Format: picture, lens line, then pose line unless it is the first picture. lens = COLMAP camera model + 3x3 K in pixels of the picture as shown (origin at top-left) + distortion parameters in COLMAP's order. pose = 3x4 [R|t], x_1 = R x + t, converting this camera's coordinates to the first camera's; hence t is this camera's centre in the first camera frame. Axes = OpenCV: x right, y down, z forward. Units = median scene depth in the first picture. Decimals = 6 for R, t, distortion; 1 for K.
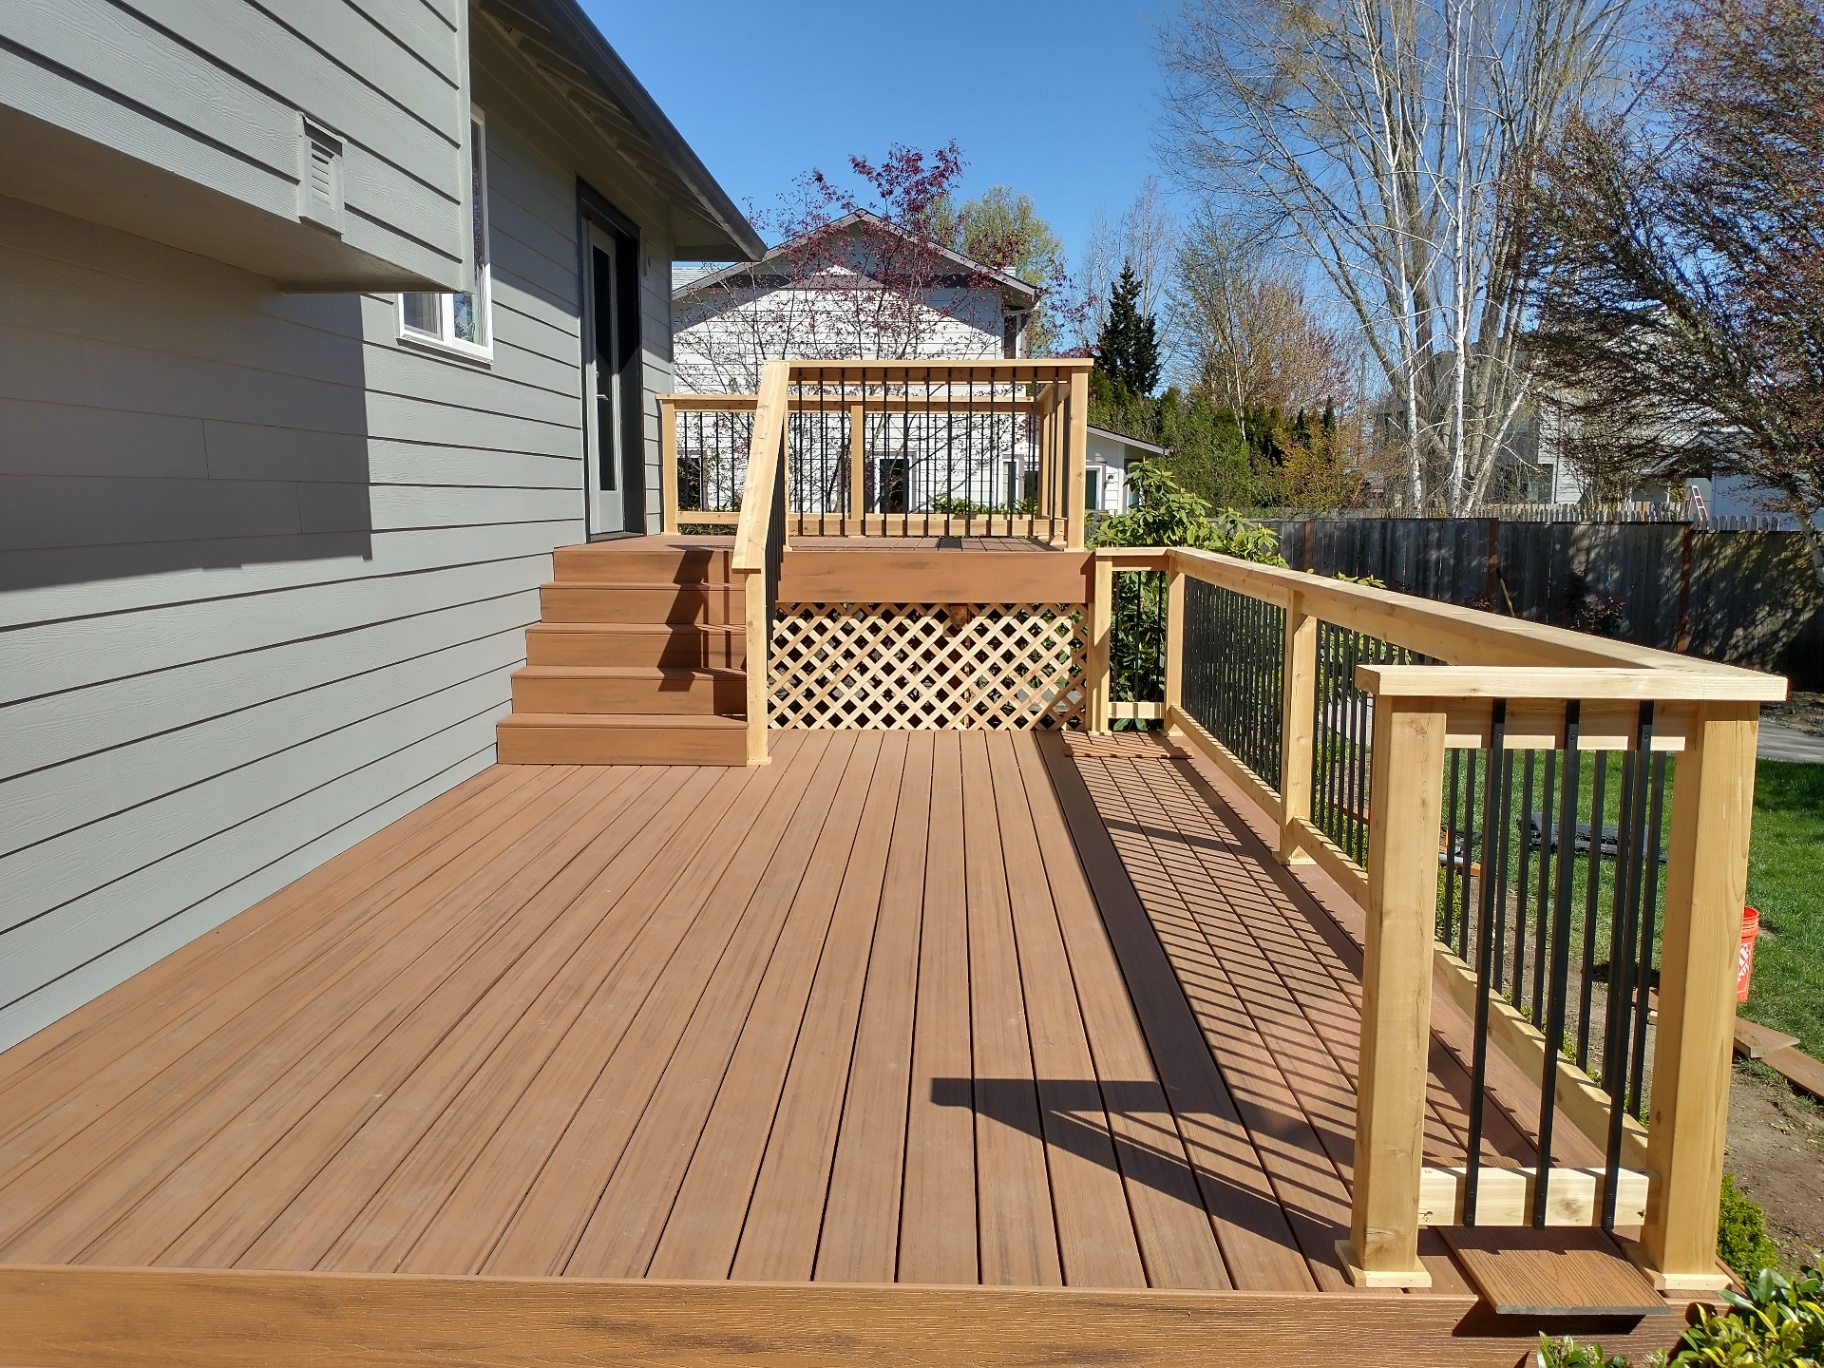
lens RADIAL K [[1443.8, 0, 910.0], [0, 1443.8, 692.1], [0, 0, 1]] dist [0.000551, -0.038700]
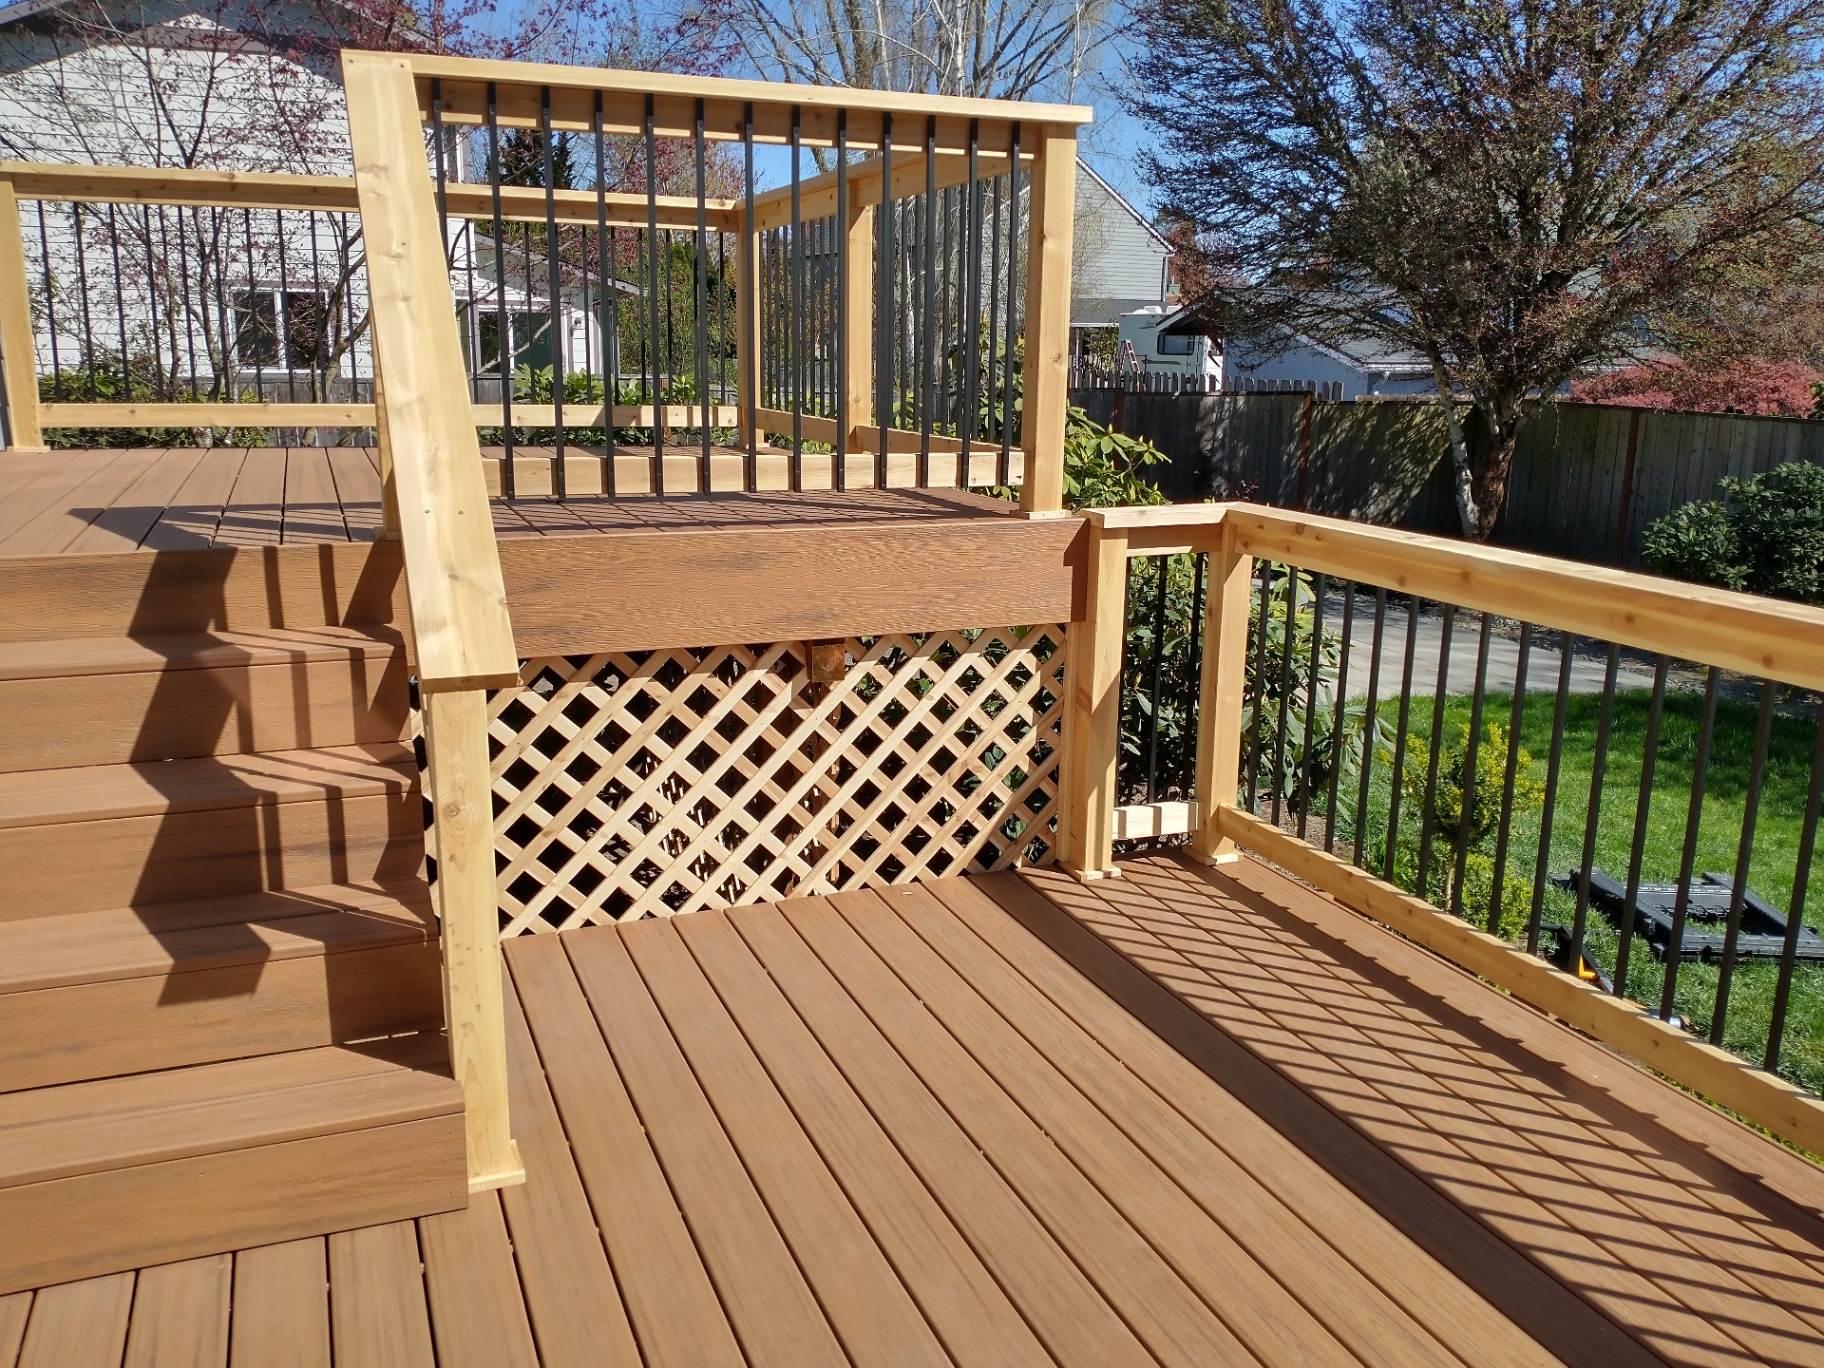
lens RADIAL K [[1443.8, 0, 914.1], [0, 1443.8, 667.6], [0, 0, 1]] dist [0.000551, -0.038700]
pose [[0.907393, -0.079383, 0.412717, -0.131718], [0.041464, 0.994118, 0.100048, -0.096611], [-0.418232, -0.073670, 0.905348, 0.563757]]
